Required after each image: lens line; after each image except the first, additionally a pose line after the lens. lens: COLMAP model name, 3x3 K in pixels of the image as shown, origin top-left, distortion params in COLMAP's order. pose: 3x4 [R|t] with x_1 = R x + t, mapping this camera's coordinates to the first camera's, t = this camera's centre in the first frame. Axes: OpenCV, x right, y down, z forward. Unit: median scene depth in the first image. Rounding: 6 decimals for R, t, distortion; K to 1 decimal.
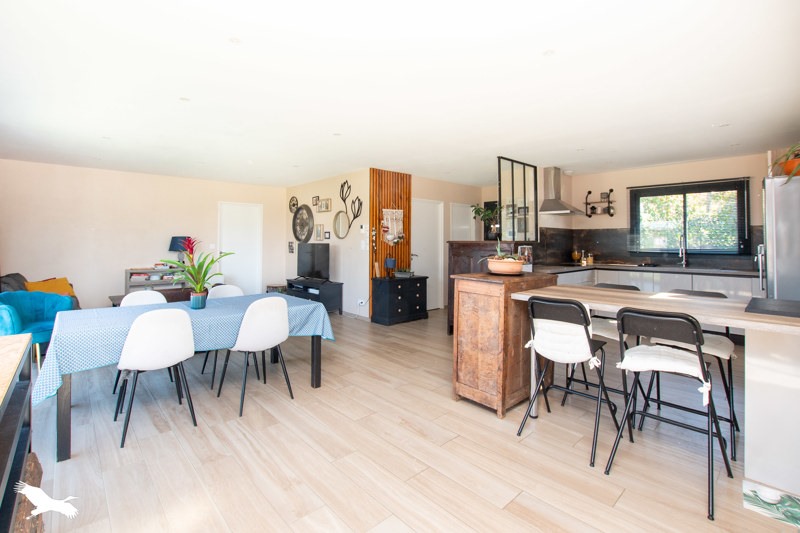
lens RADIAL K [[368.0, 0, 397.7], [0, 368.0, 237.4], [0, 0, 1]] dist [-0.001484, -0.000332]
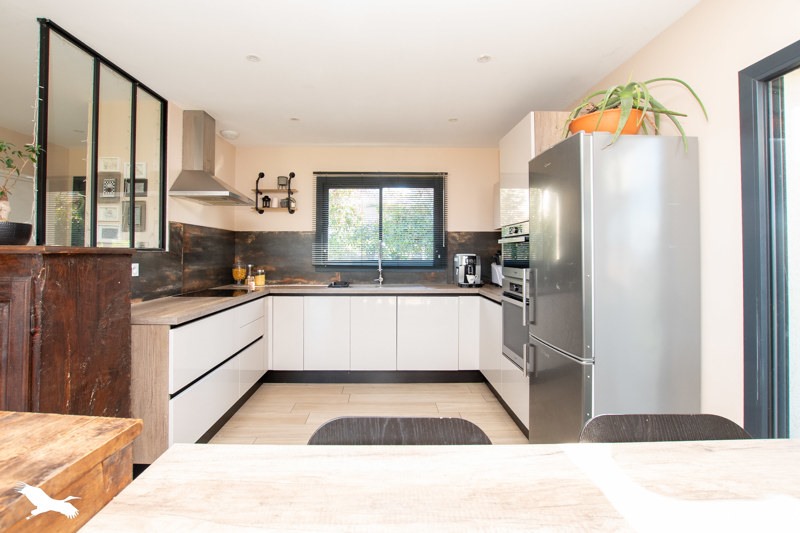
lens RADIAL K [[368.0, 0, 397.7], [0, 368.0, 237.4], [0, 0, 1]] dist [-0.001484, -0.000332]
pose [[0.652015, 0.028912, 0.757655, 0.206530], [-0.009902, 0.999512, -0.029620, 0.005320], [-0.758142, 0.011810, 0.651983, 0.431226]]
